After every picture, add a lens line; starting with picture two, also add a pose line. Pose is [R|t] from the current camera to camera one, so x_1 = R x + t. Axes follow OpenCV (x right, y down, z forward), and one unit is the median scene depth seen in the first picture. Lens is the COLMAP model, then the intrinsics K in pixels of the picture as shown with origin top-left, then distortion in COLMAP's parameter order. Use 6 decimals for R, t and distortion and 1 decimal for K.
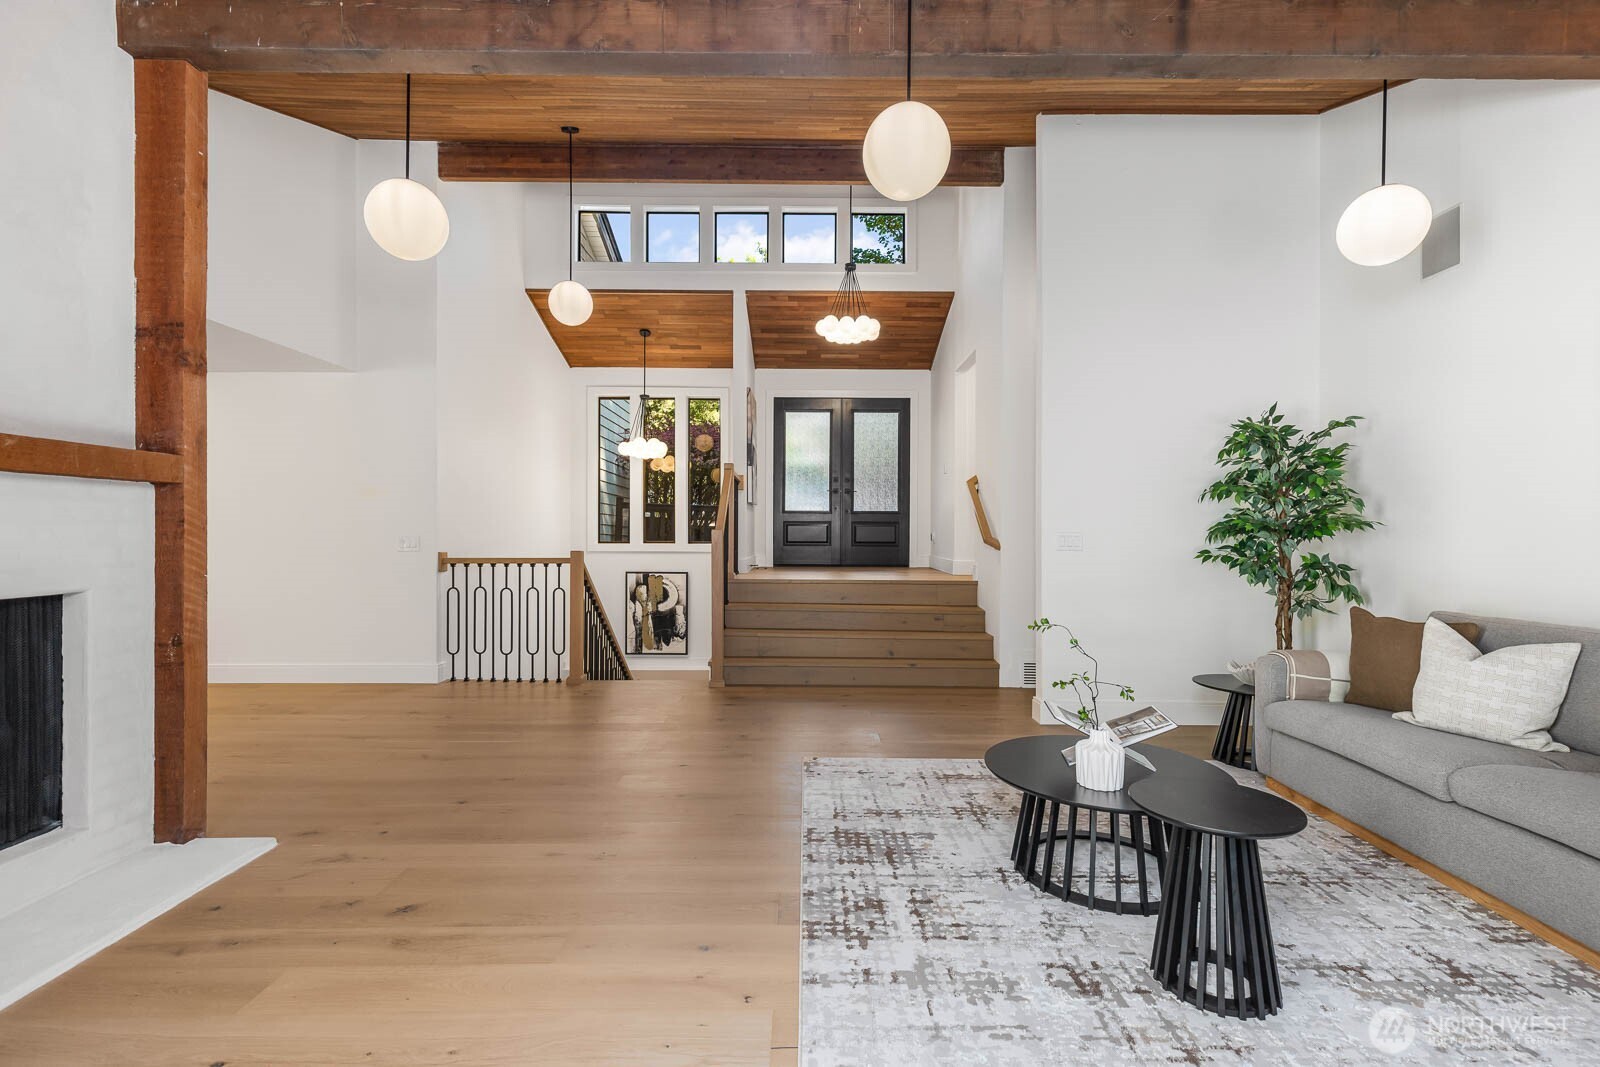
lens RADIAL K [[728.1, 0, 805.9], [0, 728.1, 541.3], [0, 0, 1]] dist [0.005543, -0.000462]
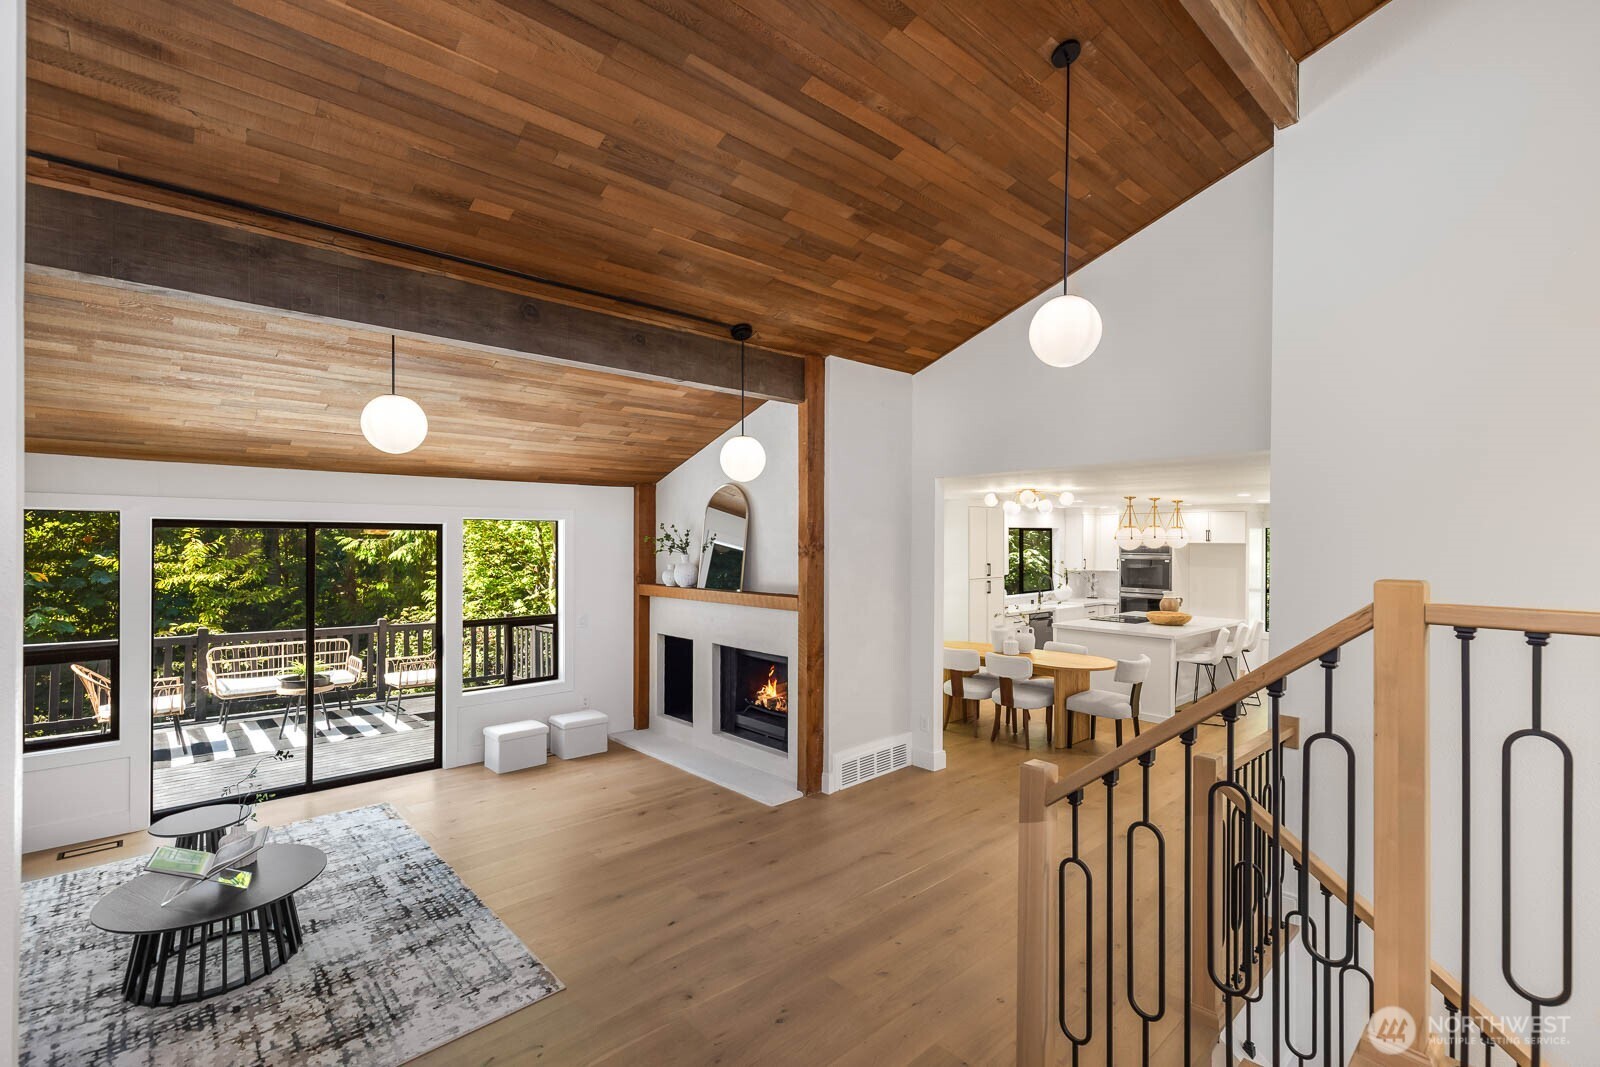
lens RADIAL K [[721.9, 0, 803.8], [0, 721.9, 537.7], [0, 0, 1]] dist [0.008837, -0.001184]
pose [[-0.738020, -0.006180, -0.674751, 0.510688], [-0.011759, 0.999924, 0.003704, -0.306631], [0.674677, 0.010667, -0.738036, 2.607808]]
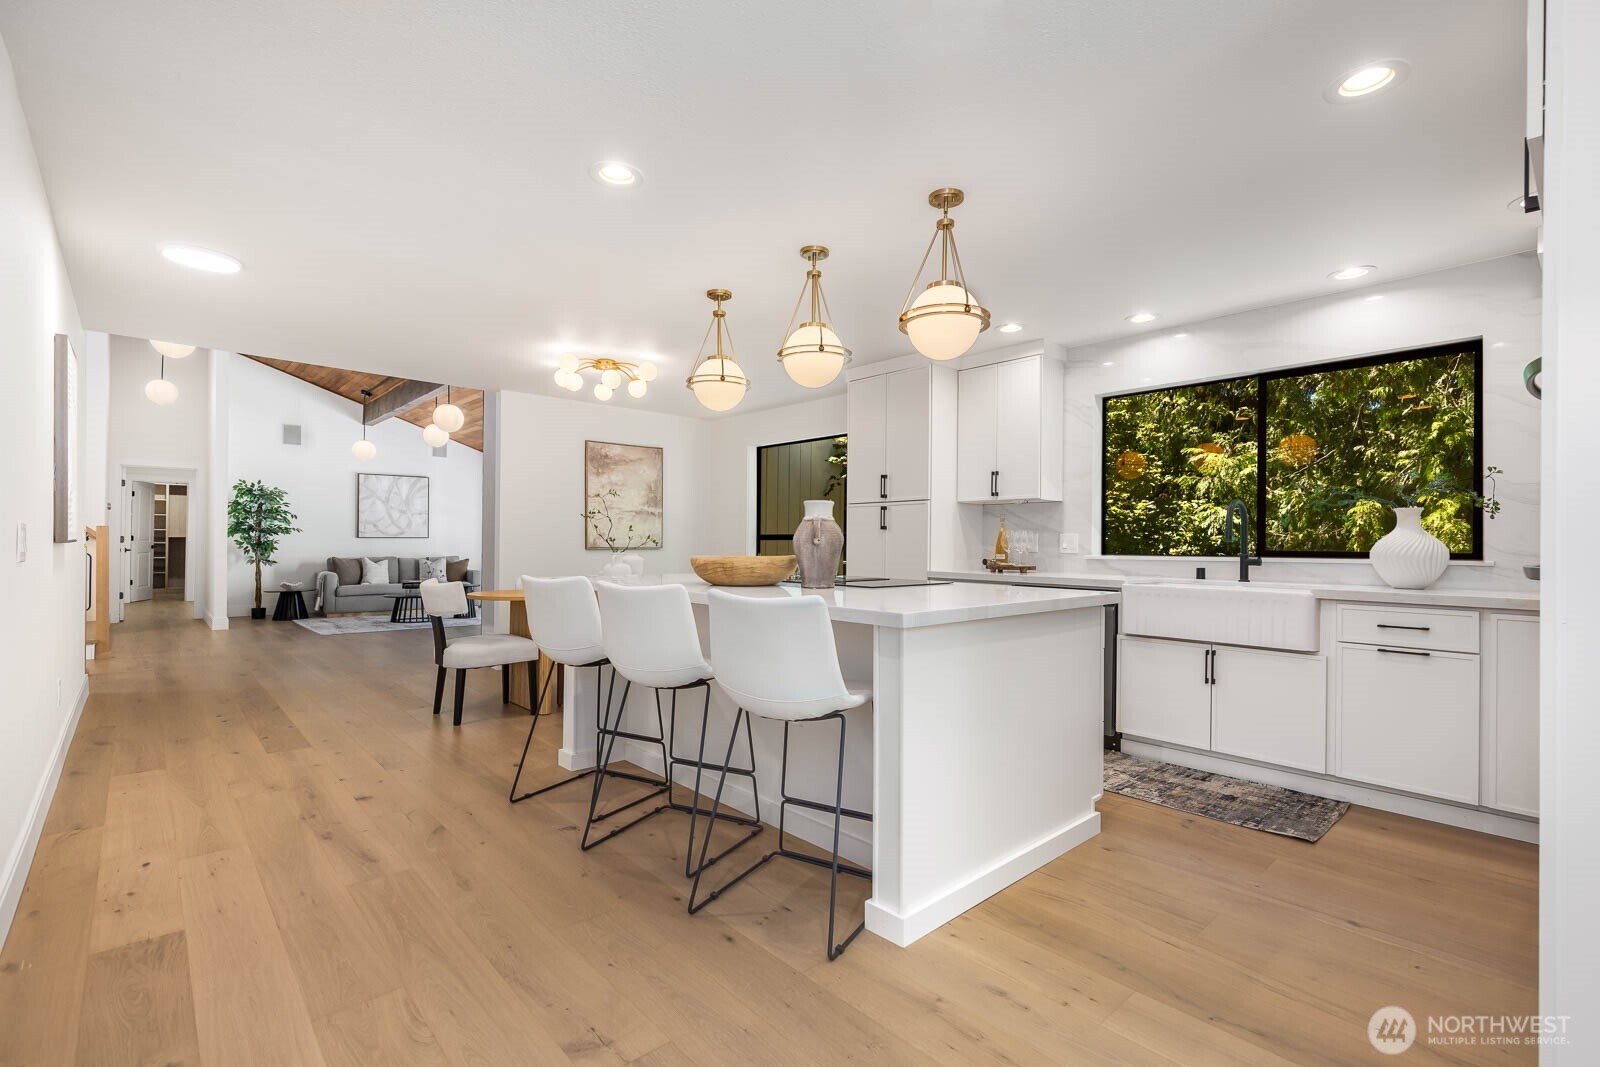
lens RADIAL K [[715.9, 0, 812.3], [0, 715.9, 541.1], [0, 0, 1]] dist [0.012949, 0.000073]
pose [[-0.679583, -0.007648, 0.733559, -3.847958], [-0.001506, 0.999958, 0.009030, -0.016755], [-0.733597, 0.005032, -0.679566, 2.066510]]
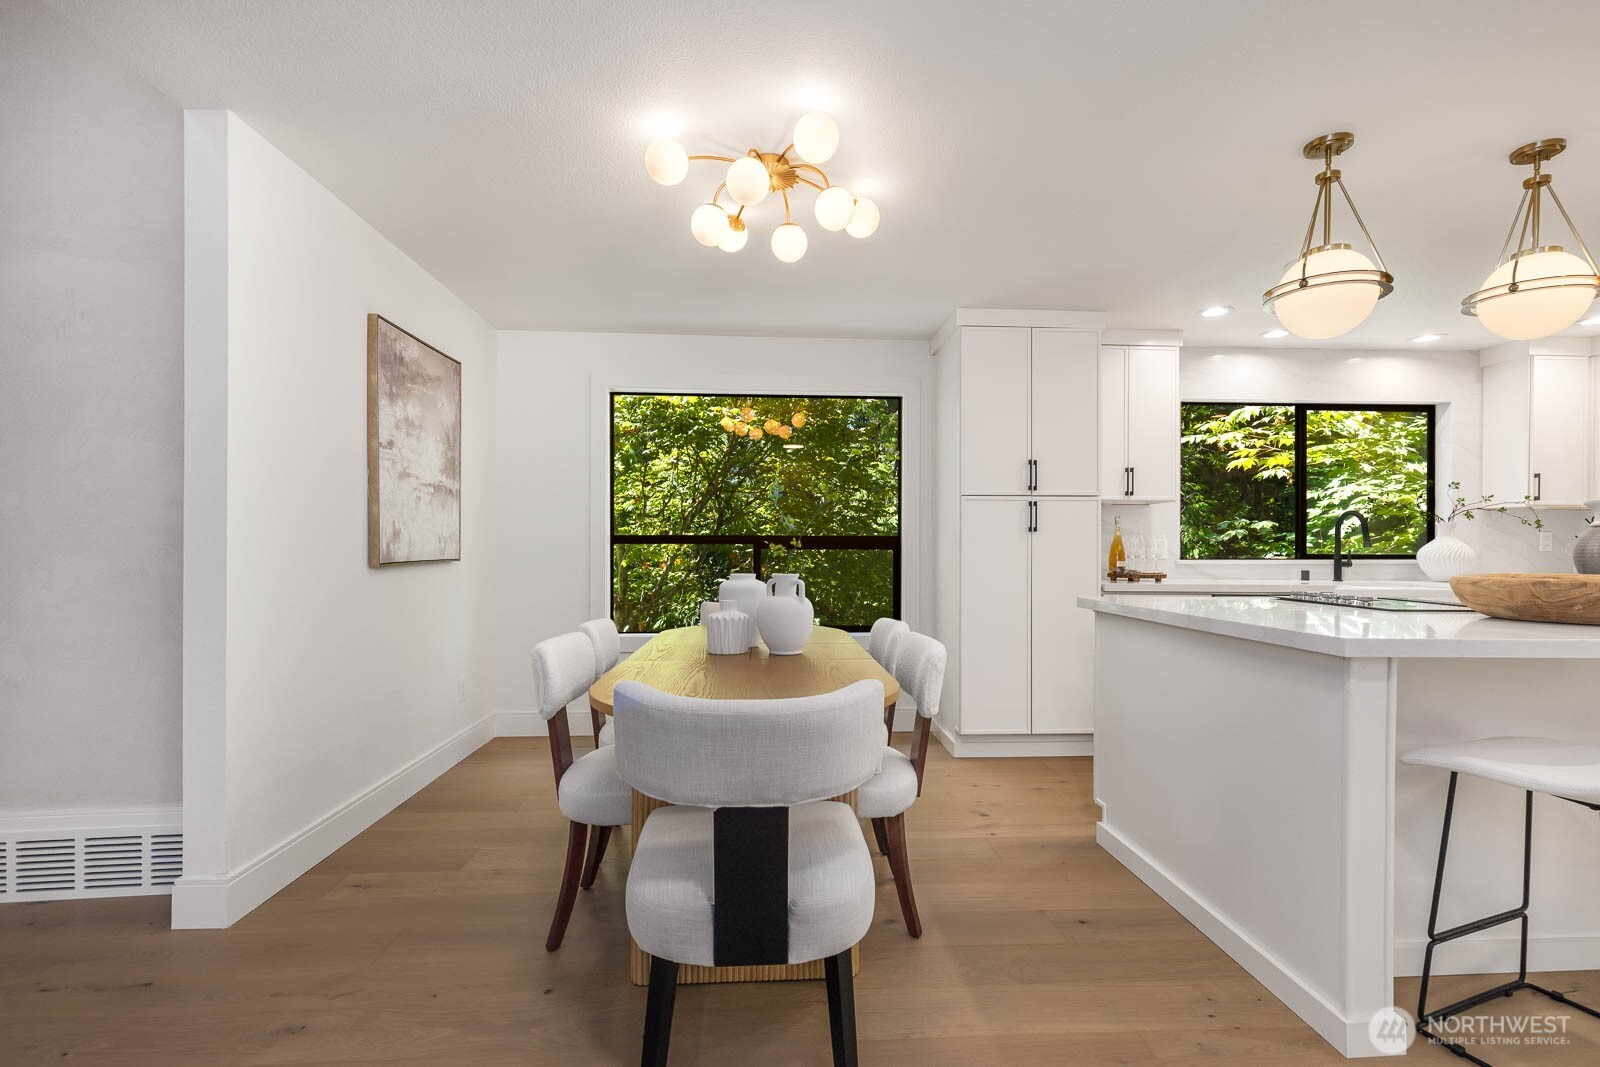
lens RADIAL K [[733.0, 0, 803.6], [0, 733.0, 538.4], [0, 0, 1]] dist [0.014830, 0.000659]
pose [[-0.998390, -0.008460, -0.056088, -2.014513], [-0.008295, 0.999961, -0.003172, -0.007416], [0.056113, -0.002701, -0.998421, 2.097323]]
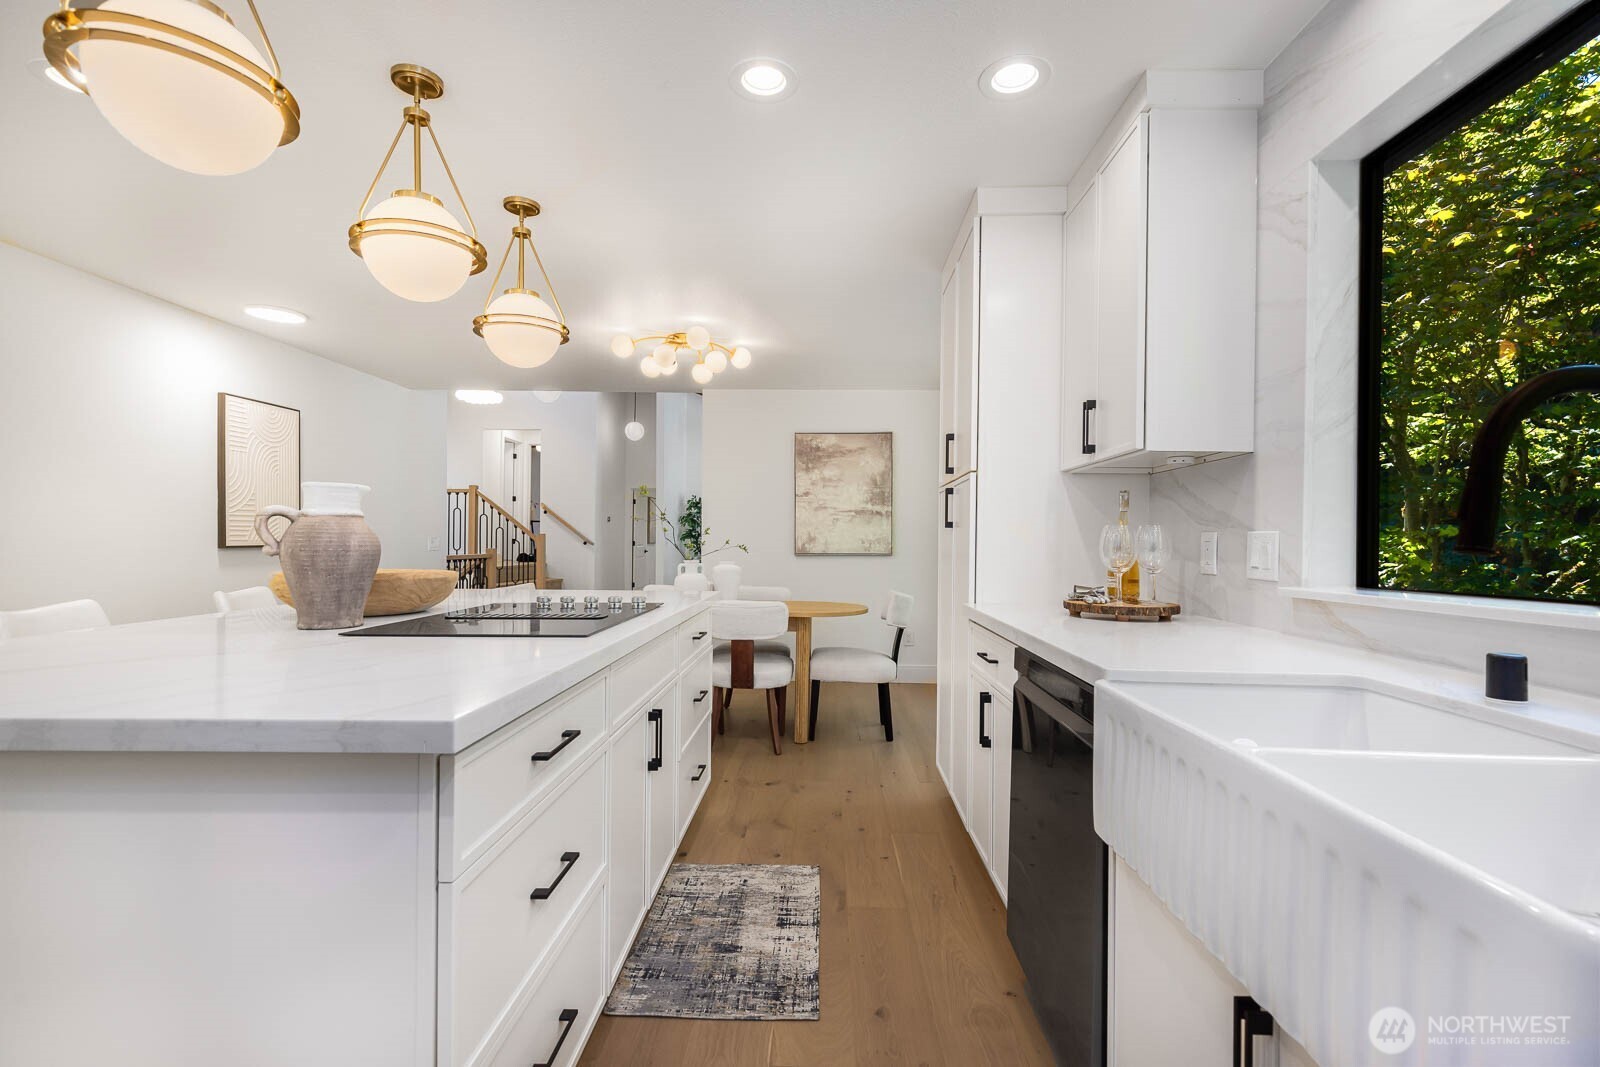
lens RADIAL K [[728.1, 0, 805.9], [0, 728.1, 541.3], [0, 0, 1]] dist [0.005543, -0.000462]
pose [[0.029434, -0.002044, 0.999565, -3.712174], [0.006924, 0.999974, 0.001840, -0.013644], [-0.999543, 0.006867, 0.029447, 0.810704]]
